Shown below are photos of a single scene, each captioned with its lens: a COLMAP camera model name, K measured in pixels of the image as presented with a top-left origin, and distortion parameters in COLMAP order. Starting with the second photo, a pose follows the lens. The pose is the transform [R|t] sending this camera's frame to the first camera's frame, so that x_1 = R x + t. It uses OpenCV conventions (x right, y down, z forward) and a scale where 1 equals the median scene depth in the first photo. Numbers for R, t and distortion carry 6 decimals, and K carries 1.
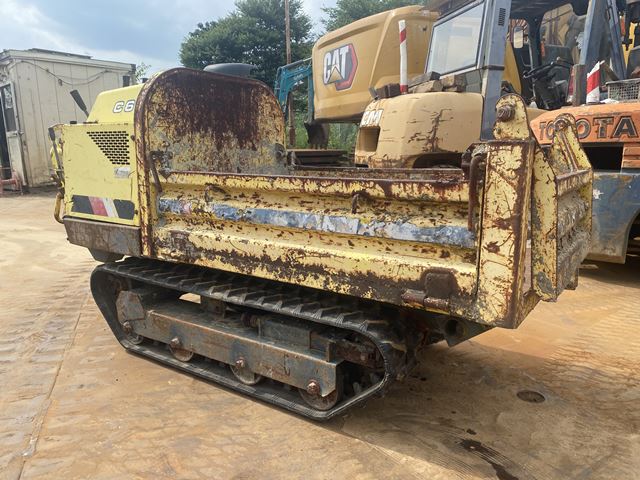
lens RADIAL K [[490.2, 0, 320.3], [0, 490.2, 226.3], [0, 0, 1]] dist [0.081608, -0.144597]
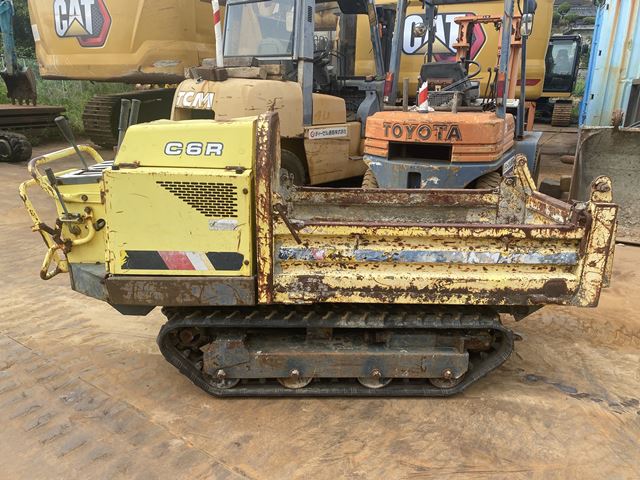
lens RADIAL K [[490.2, 0, 320.3], [0, 490.2, 226.3], [0, 0, 1]] dist [0.081608, -0.144597]
pose [[0.800156, -0.134226, 0.584580, -0.976051], [0.067644, 0.988615, 0.134407, -0.266790], [-0.595966, -0.068003, 0.800125, 0.136306]]
